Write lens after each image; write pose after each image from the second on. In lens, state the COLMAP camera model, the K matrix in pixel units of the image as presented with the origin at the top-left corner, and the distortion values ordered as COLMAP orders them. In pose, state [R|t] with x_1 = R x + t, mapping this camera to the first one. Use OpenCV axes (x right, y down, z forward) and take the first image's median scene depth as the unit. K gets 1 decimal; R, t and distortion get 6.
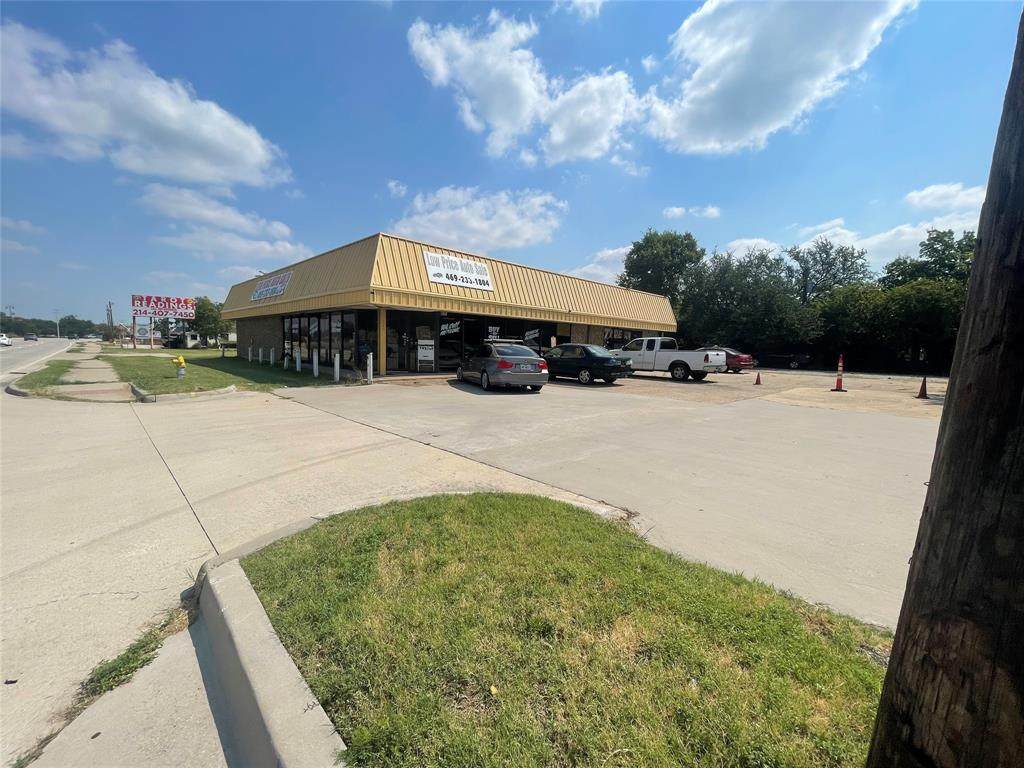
lens RADIAL K [[419.2, 0, 506.2], [0, 419.2, 377.7], [0, 0, 1]] dist [-0.003840, -0.000115]
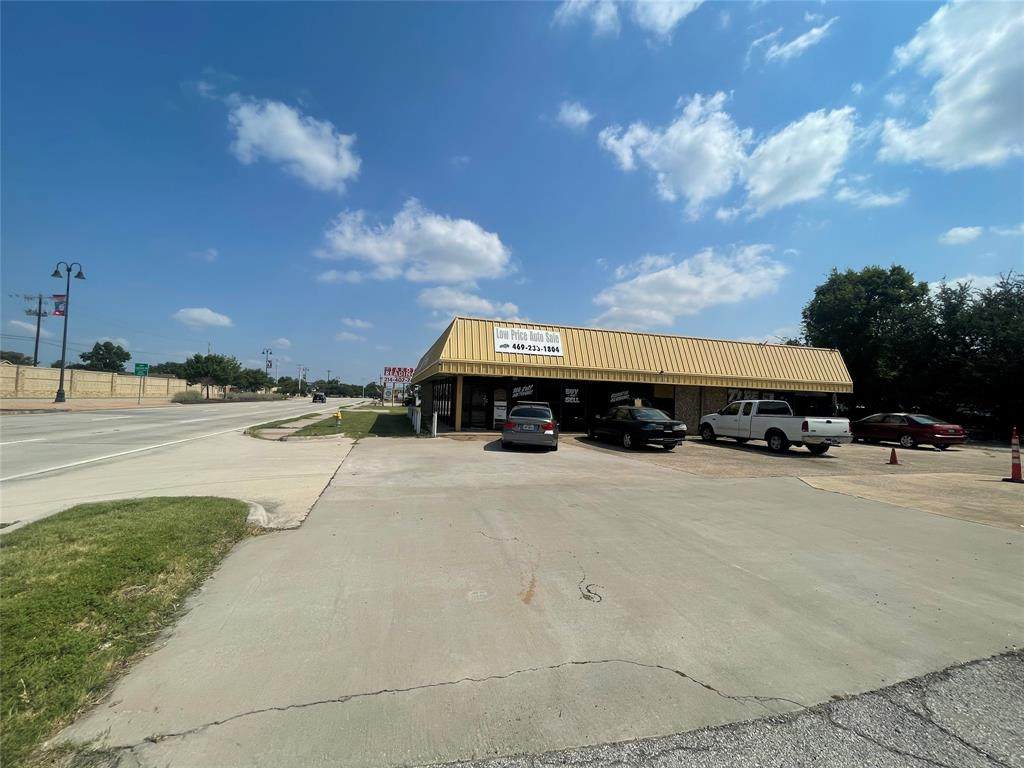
lens RADIAL K [[409.5, 0, 496.6], [0, 409.5, 382.3], [0, 0, 1]] dist [-0.048925, 0.021169]
pose [[0.861576, -0.017553, -0.507325, 0.131509], [-0.050741, 0.991419, -0.120473, -0.002369], [0.505086, 0.129539, 0.853292, 0.011393]]
